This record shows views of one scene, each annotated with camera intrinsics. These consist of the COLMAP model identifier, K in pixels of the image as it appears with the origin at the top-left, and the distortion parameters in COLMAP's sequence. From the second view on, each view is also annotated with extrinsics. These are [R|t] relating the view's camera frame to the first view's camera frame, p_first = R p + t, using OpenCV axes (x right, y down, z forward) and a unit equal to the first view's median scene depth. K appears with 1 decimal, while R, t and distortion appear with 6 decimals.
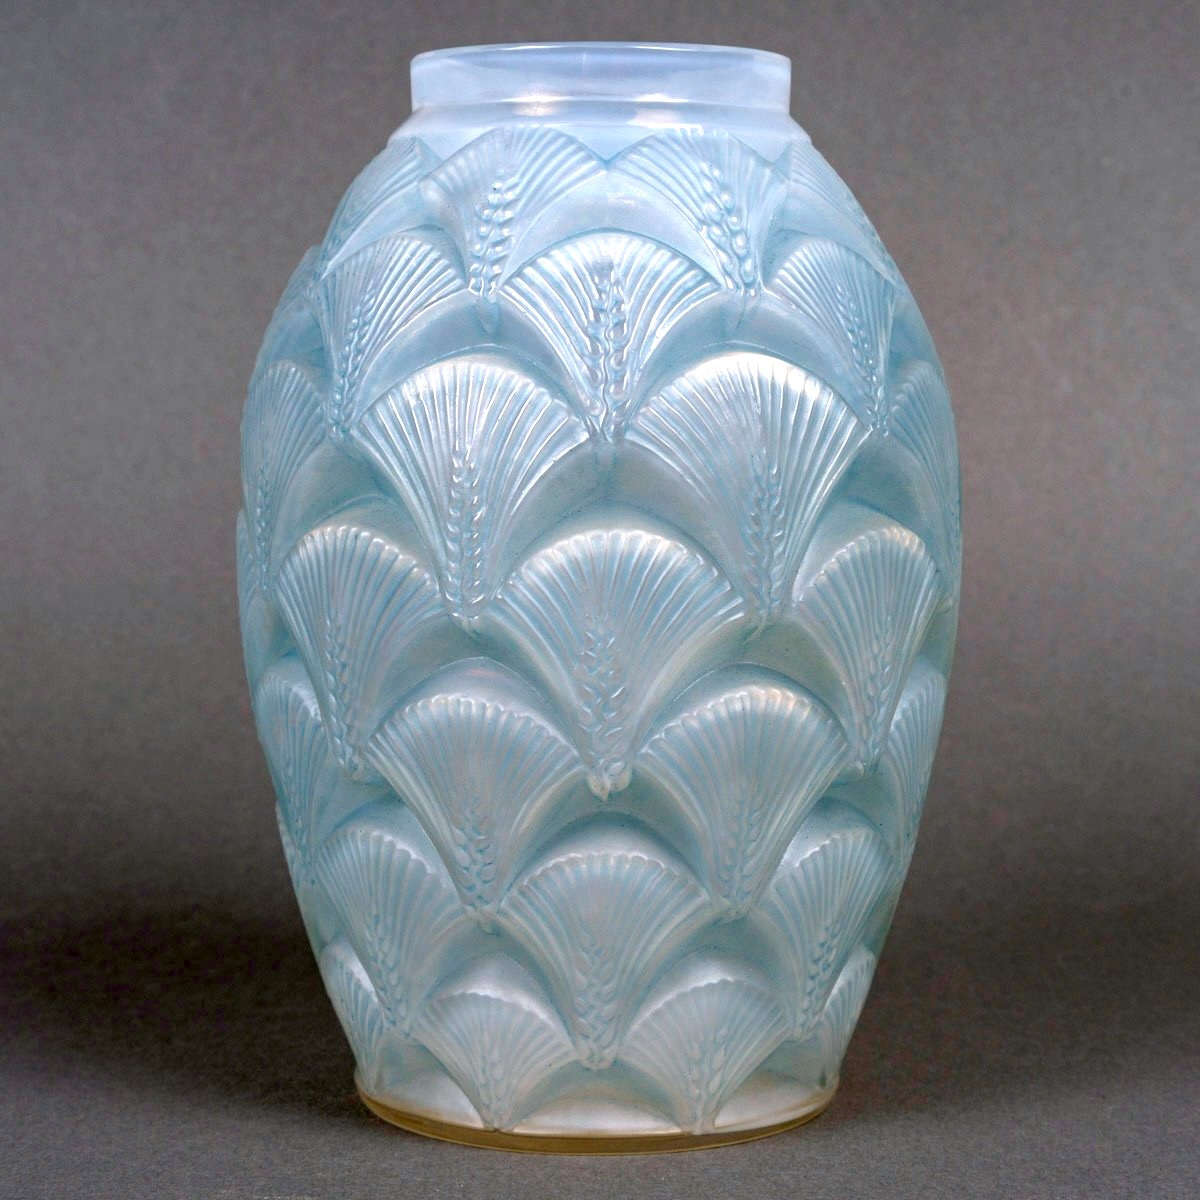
lens RADIAL K [[2658.8, 0, 587.9], [0, 2658.8, 594.1], [0, 0, 1]] dist [0.017240, 0.000000]
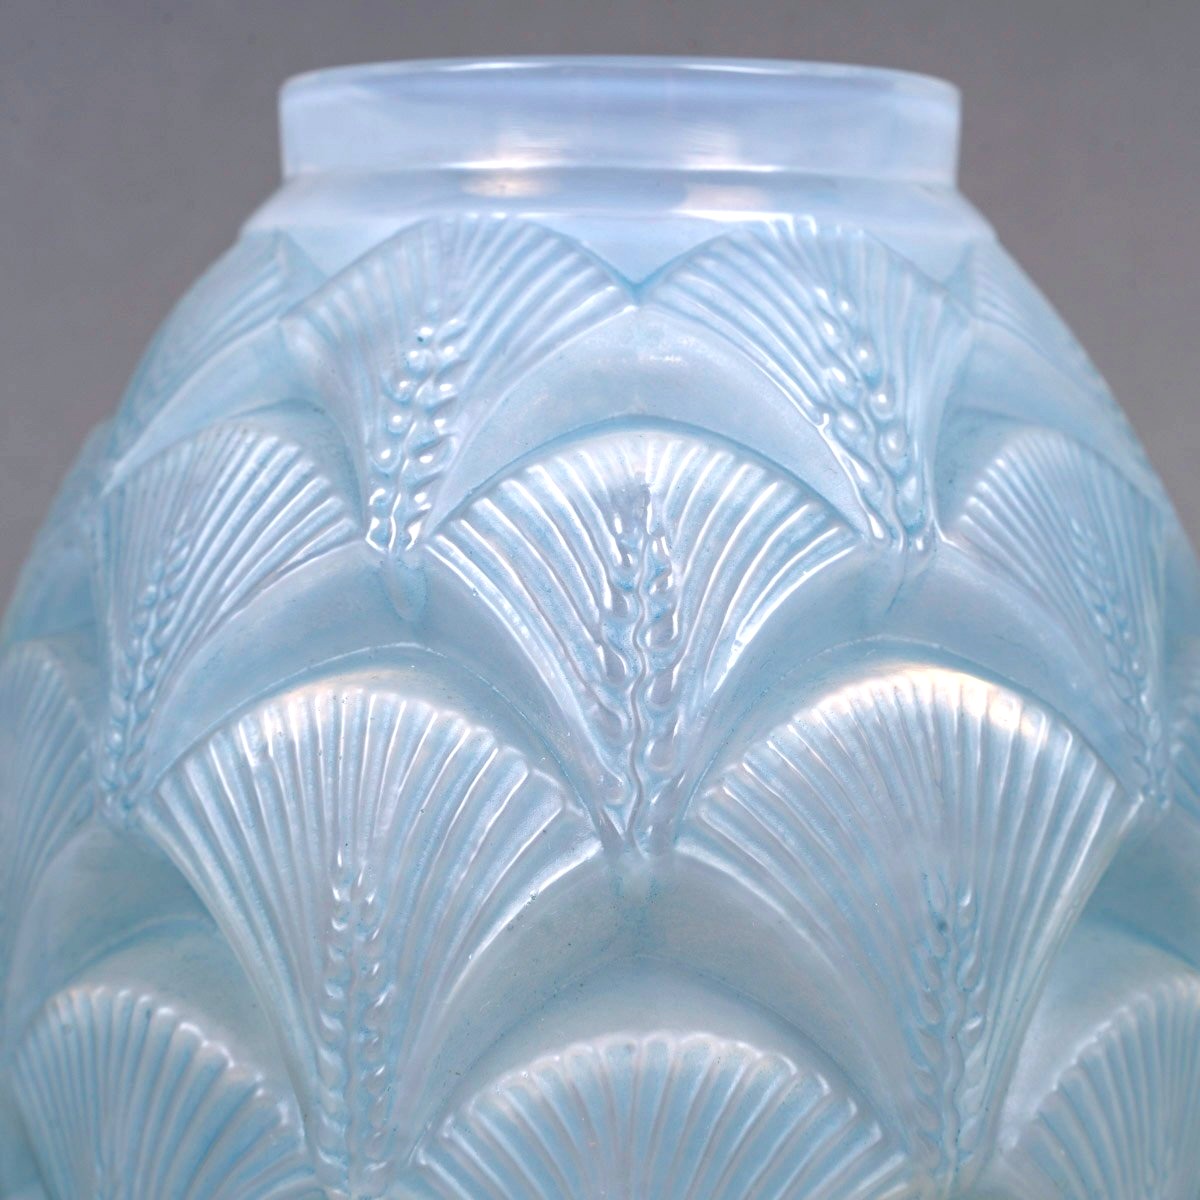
lens RADIAL K [[2658.8, 0, 611.1], [0, 2658.8, 606.3], [0, 0, 1]] dist [0.017240, 0.000000]
pose [[0.999915, 0.002502, 0.012812, -0.004402], [-0.002454, 0.999990, -0.003815, -0.098689], [-0.012821, 0.003783, 0.999911, 0.483380]]
